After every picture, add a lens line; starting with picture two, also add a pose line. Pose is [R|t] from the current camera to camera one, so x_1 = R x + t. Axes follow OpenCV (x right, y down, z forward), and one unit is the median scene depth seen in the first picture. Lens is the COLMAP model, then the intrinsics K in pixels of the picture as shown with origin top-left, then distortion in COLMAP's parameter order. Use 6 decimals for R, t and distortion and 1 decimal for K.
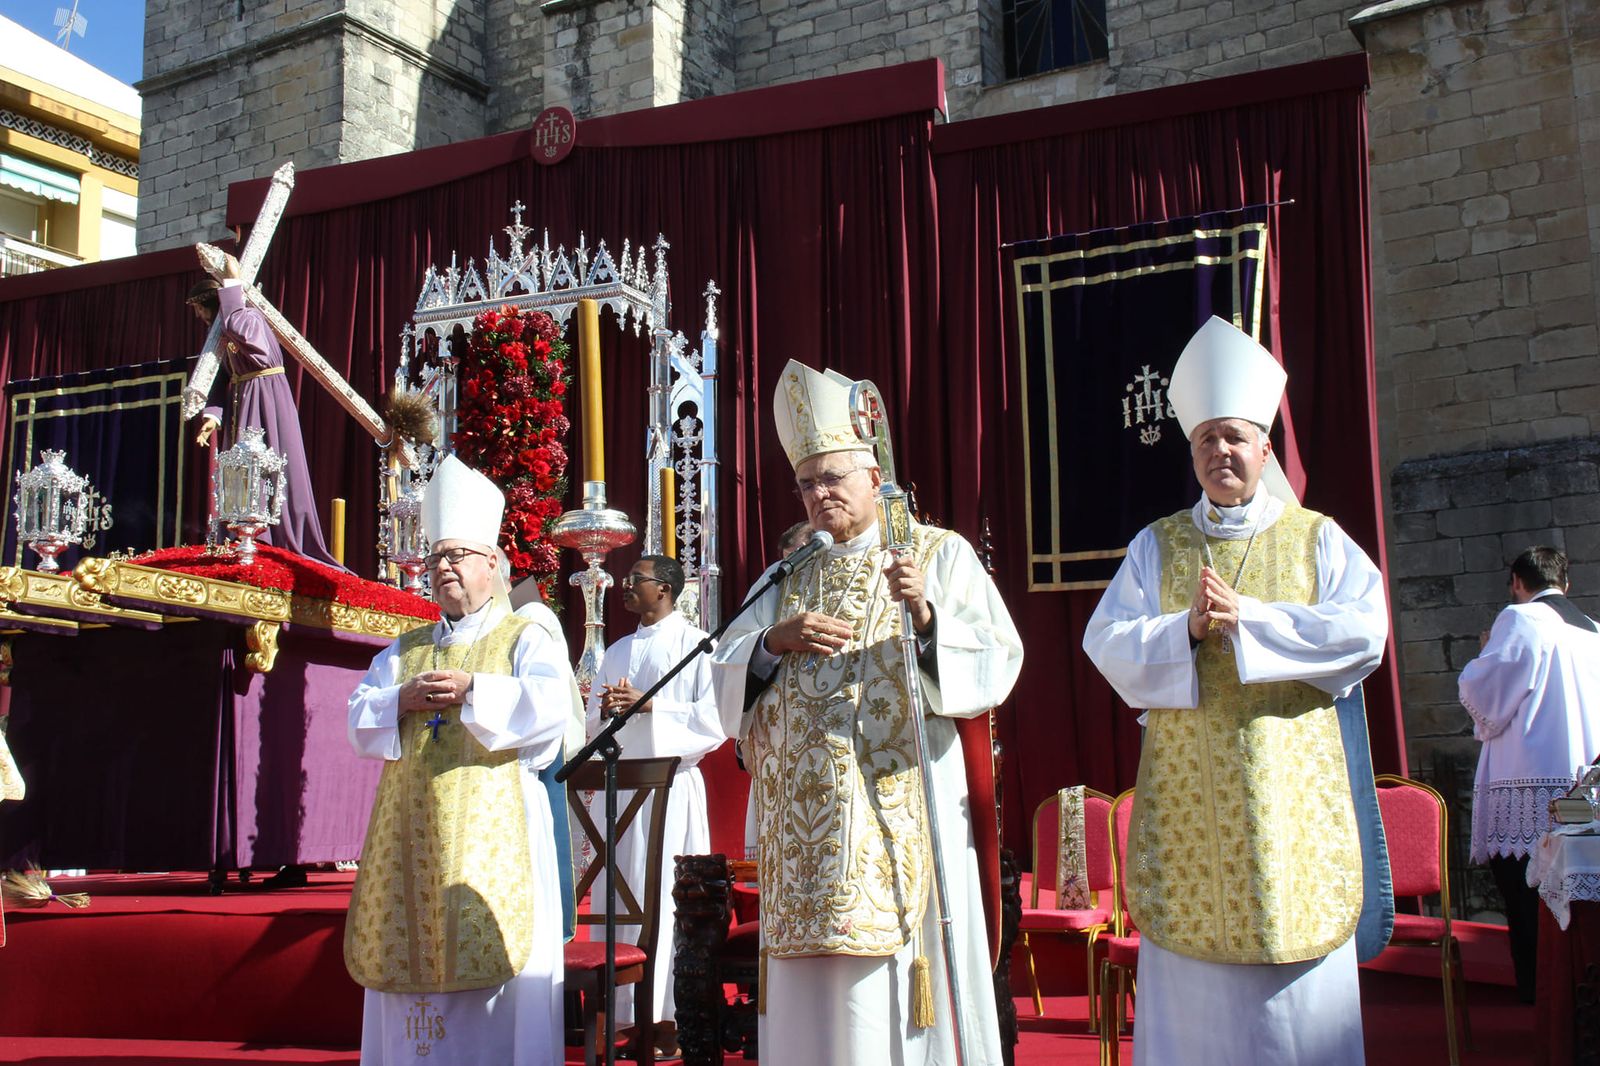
lens RADIAL K [[1780.4, 0, 800.0], [0, 1780.4, 533.0], [0, 0, 1]] dist [-0.068921, 0.198391]
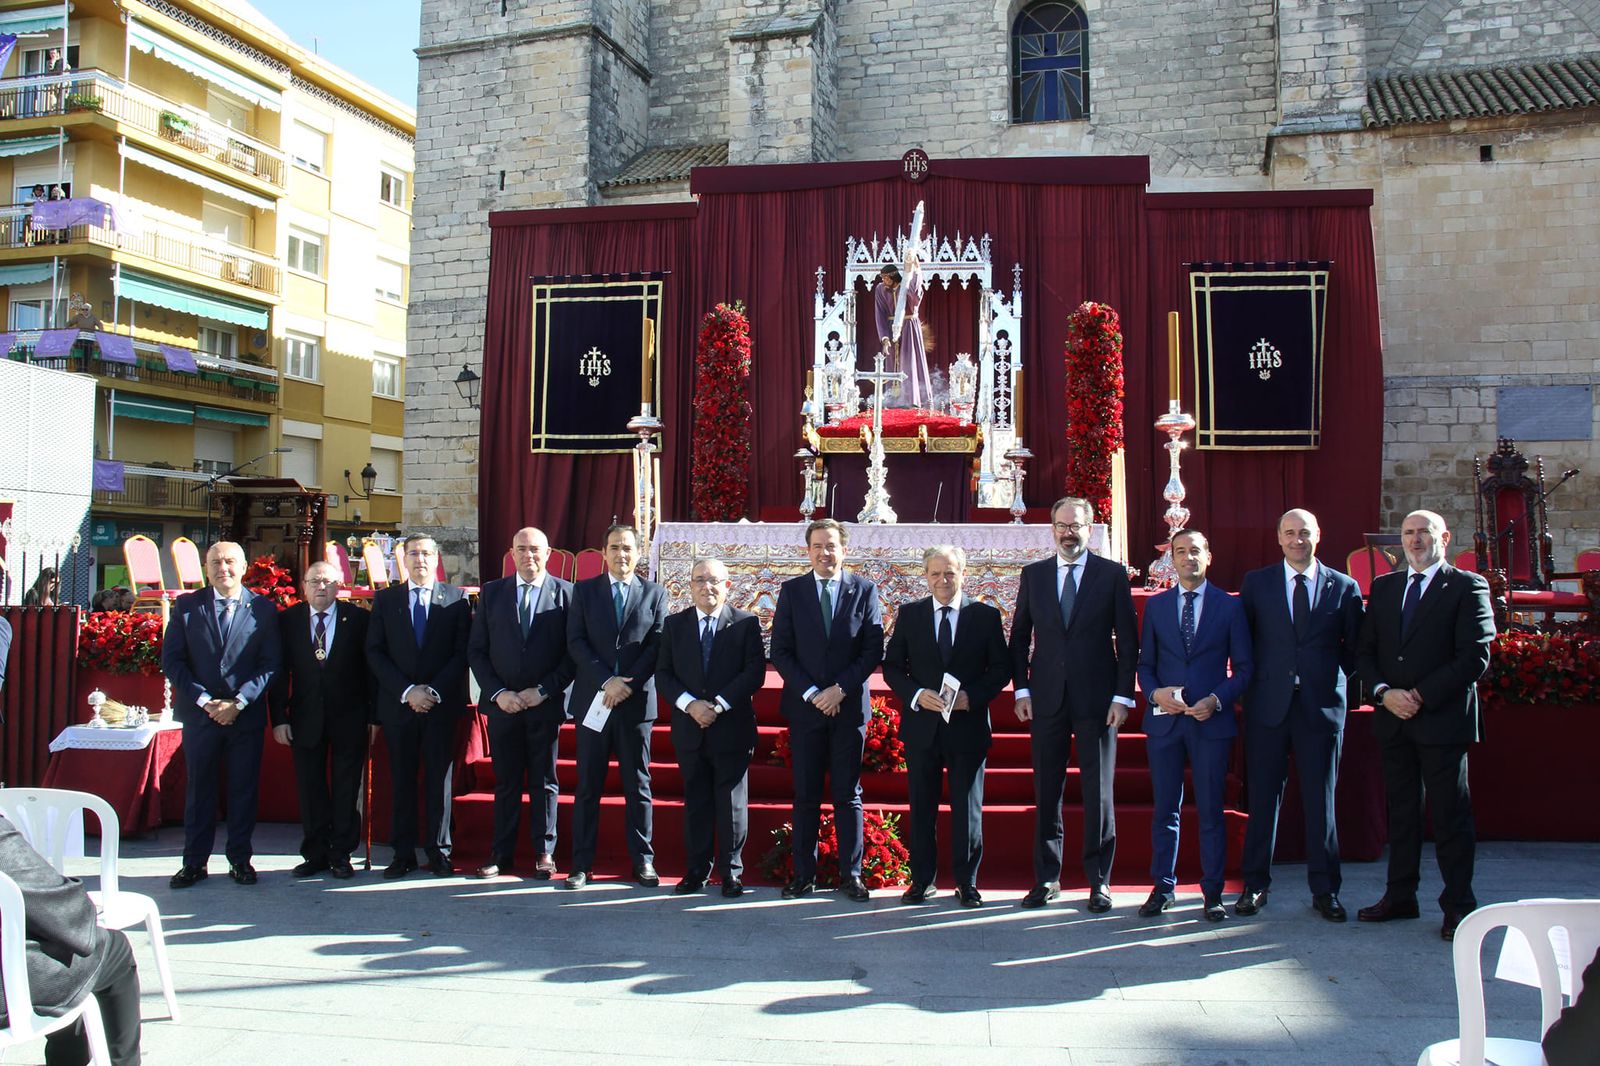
lens RADIAL K [[1320.9, 0, 779.2], [0, 1320.9, 535.1], [0, 0, 1]] dist [-0.172746, 0.147658]
pose [[0.973724, 0.034535, 0.225099, -0.356178], [-0.064795, 0.989595, 0.128466, -0.014840], [-0.218321, -0.139675, 0.965830, -0.161770]]
